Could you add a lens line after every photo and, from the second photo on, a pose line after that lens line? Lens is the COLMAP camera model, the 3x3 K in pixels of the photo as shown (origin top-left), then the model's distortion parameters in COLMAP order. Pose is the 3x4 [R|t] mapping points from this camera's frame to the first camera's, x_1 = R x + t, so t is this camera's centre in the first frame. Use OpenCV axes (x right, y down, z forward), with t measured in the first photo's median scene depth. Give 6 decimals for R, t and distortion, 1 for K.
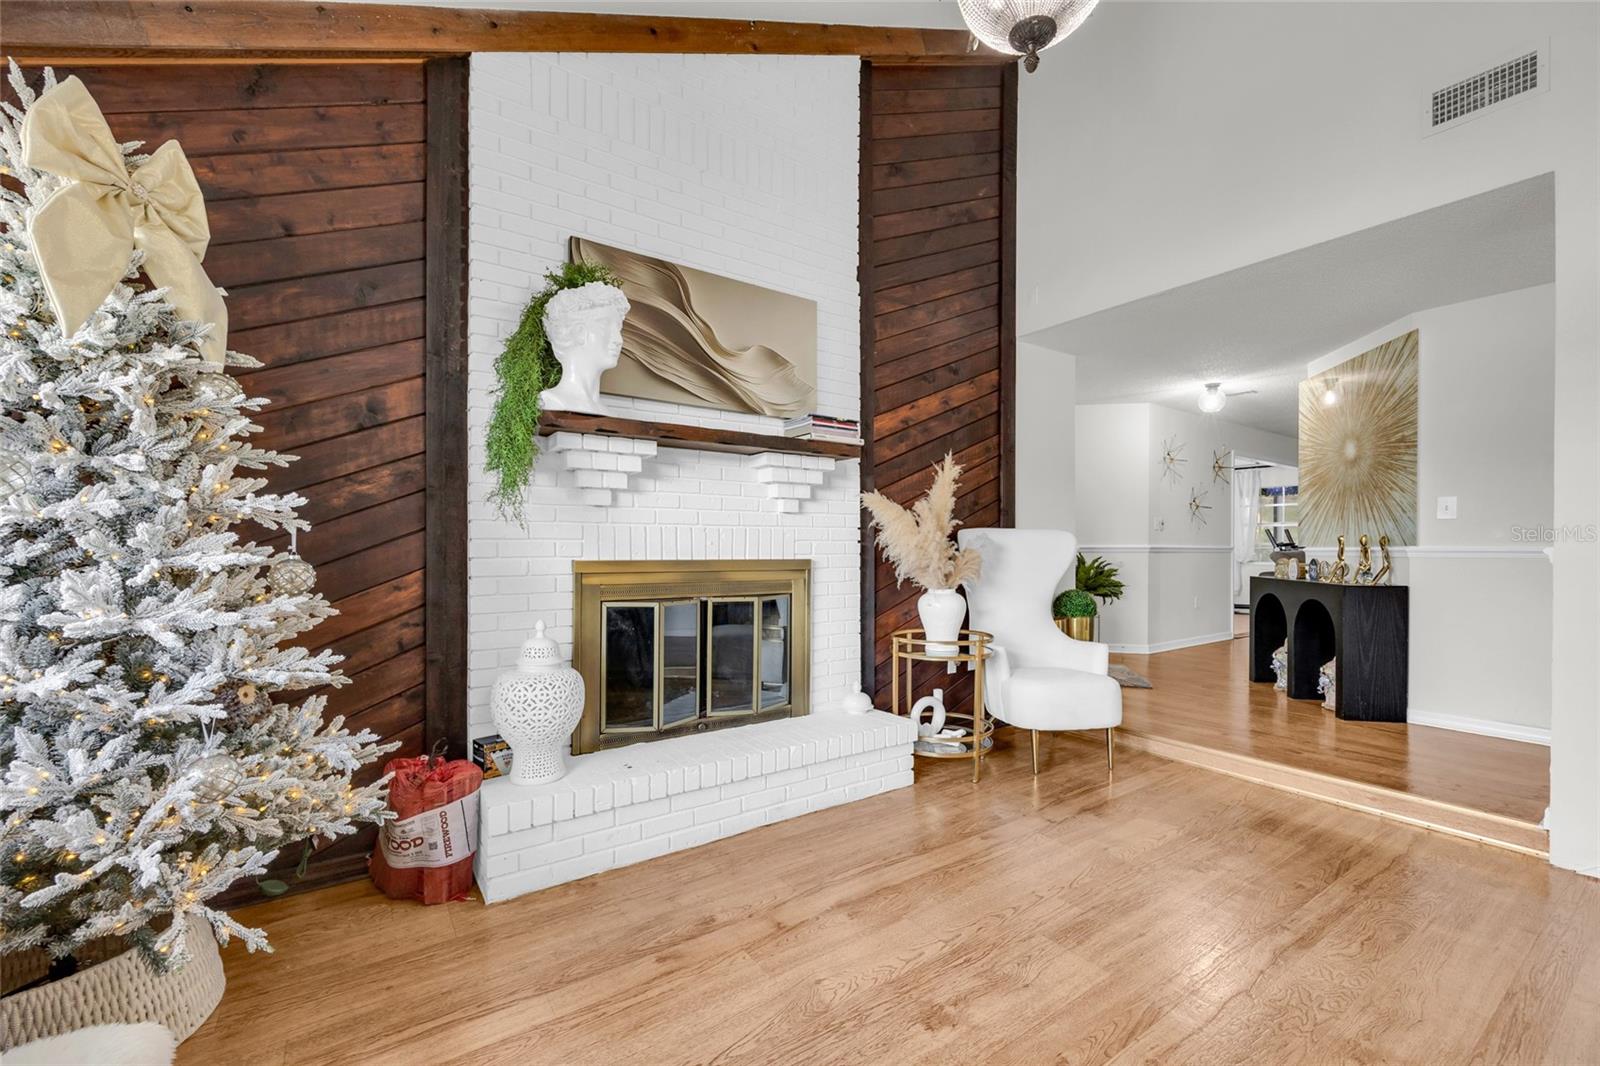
lens RADIAL K [[647.5, 0, 808.1], [0, 647.5, 548.4], [0, 0, 1]] dist [-0.001971, -0.000232]
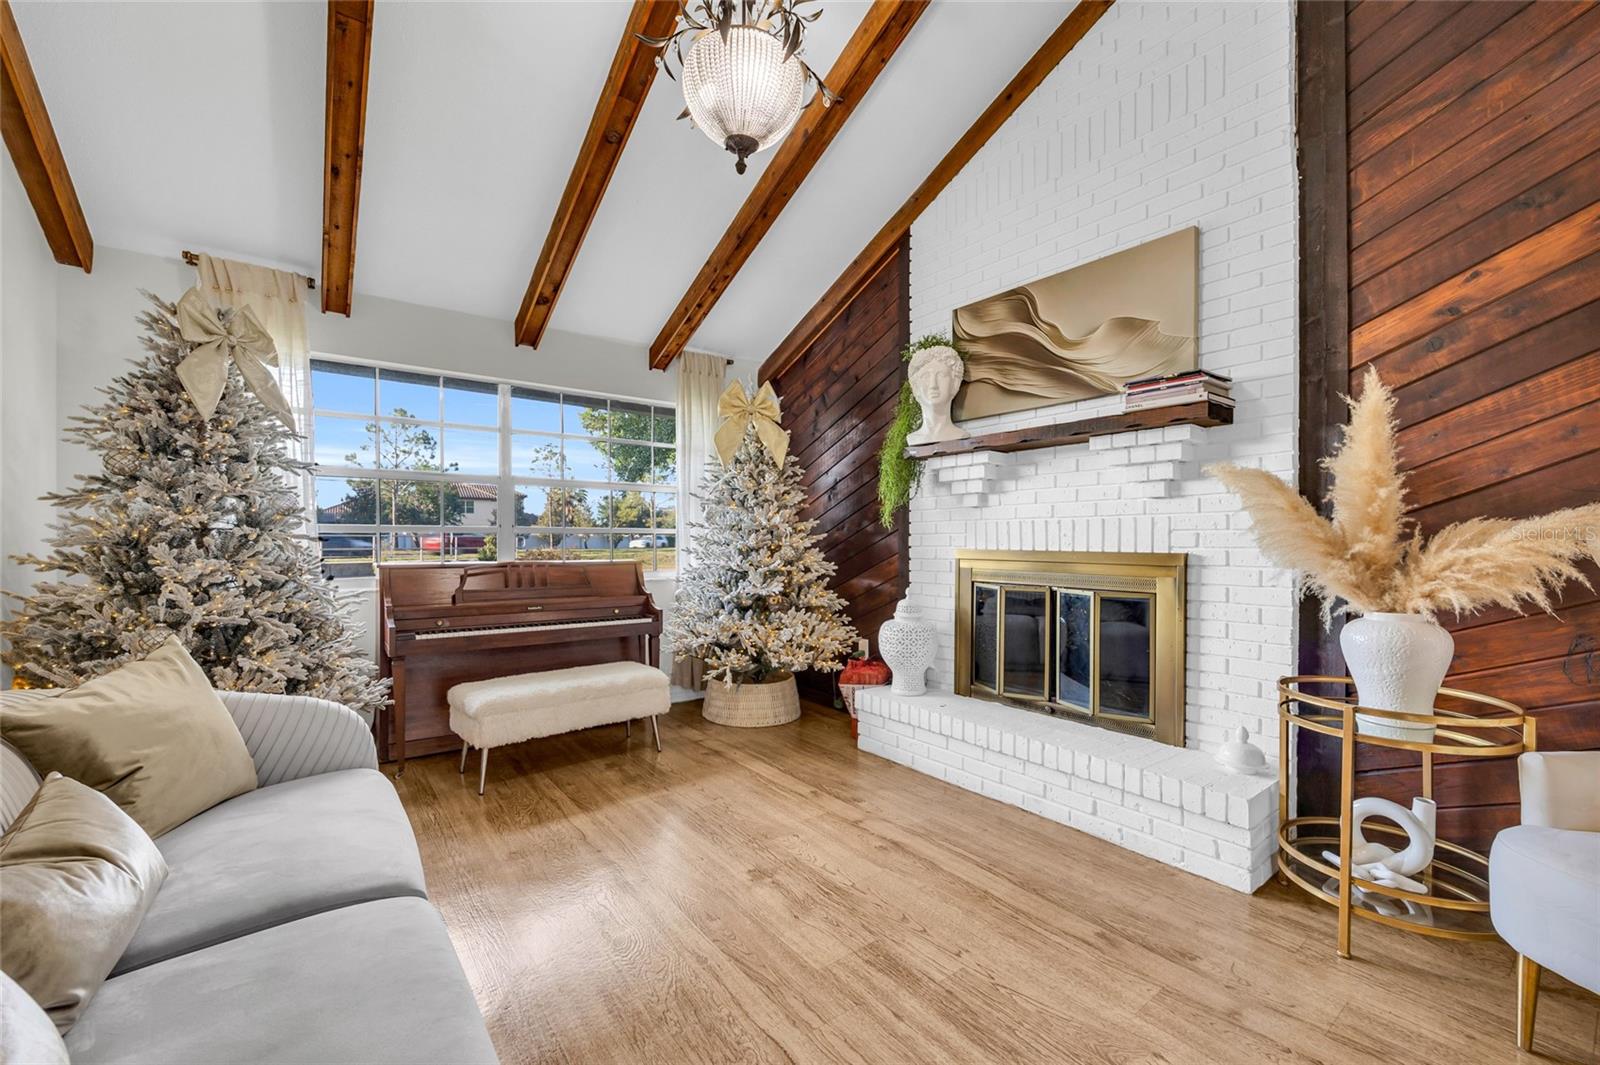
lens RADIAL K [[647.5, 0, 812.7], [0, 647.5, 541.7], [0, 0, 1]] dist [-0.001971, -0.000232]
pose [[0.061230, 0.000095, -0.998124, 0.940095], [-0.003577, 0.999994, -0.000125, 0.004314], [0.998117, 0.003578, 0.061230, 0.602945]]
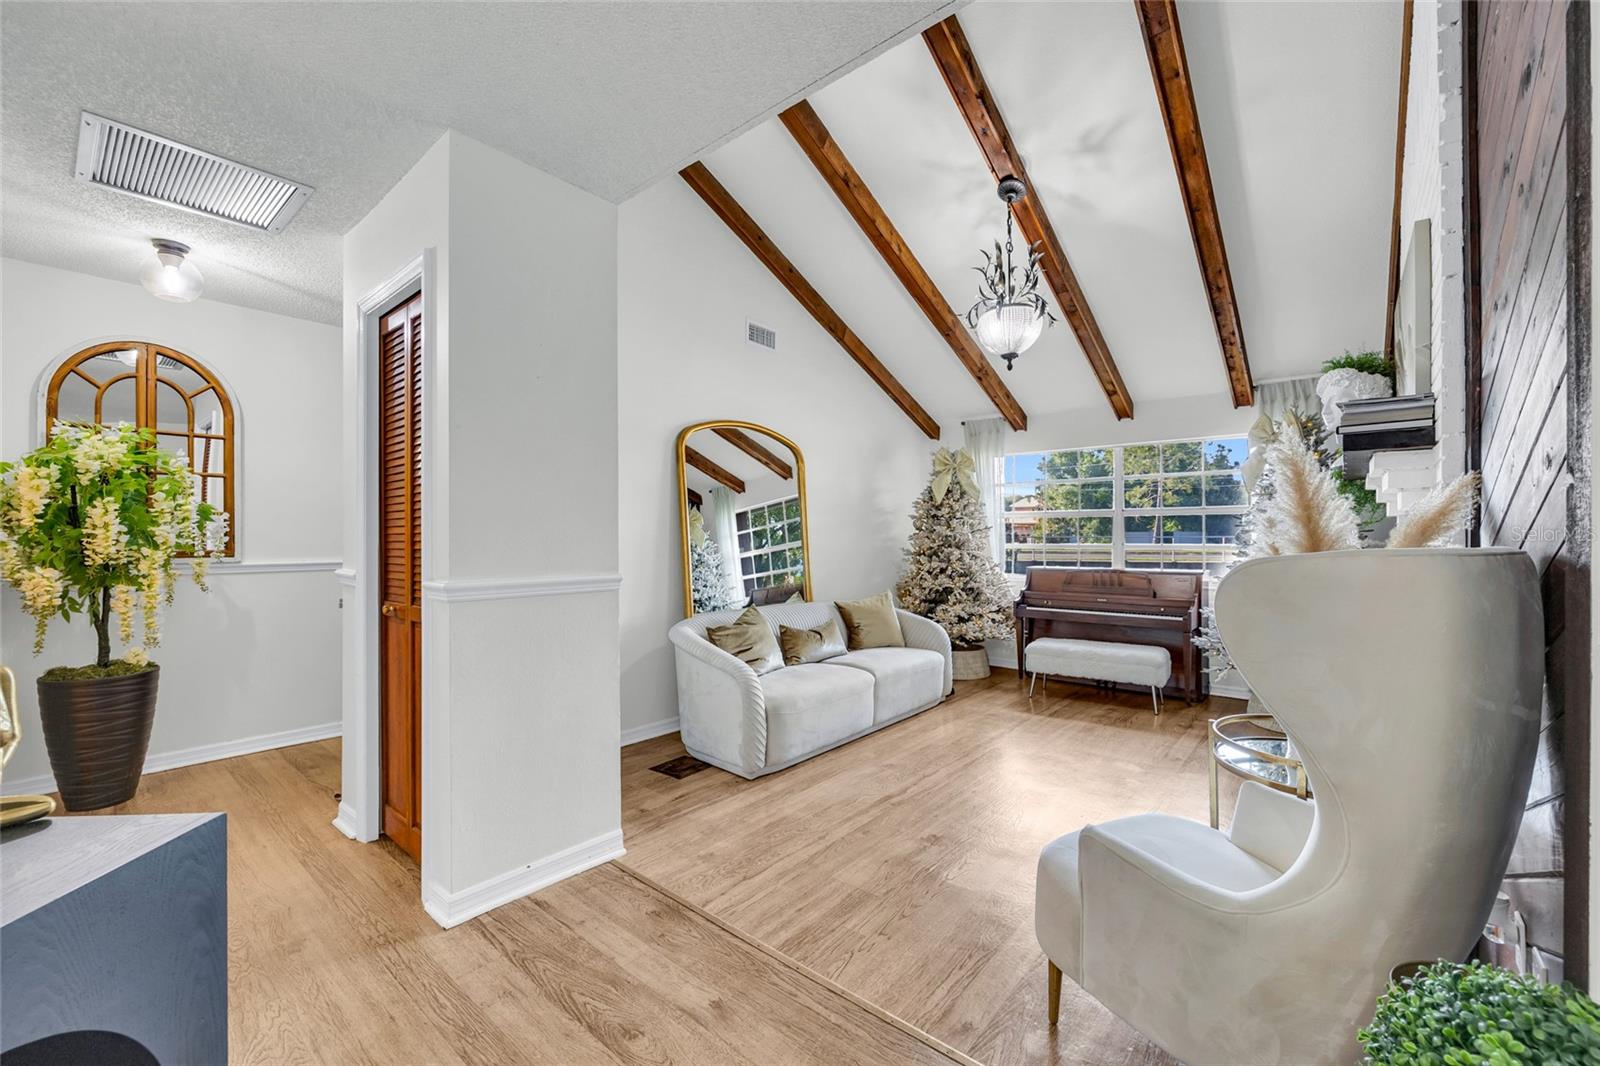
lens RADIAL K [[647.5, 0, 805.5], [0, 647.5, 537.8], [0, 0, 1]] dist [-0.001971, -0.000232]
pose [[-0.962345, -0.003528, -0.271808, 1.005374], [-0.002979, 0.999993, -0.002435, -0.044478], [0.271815, -0.001533, -0.962348, 1.814131]]
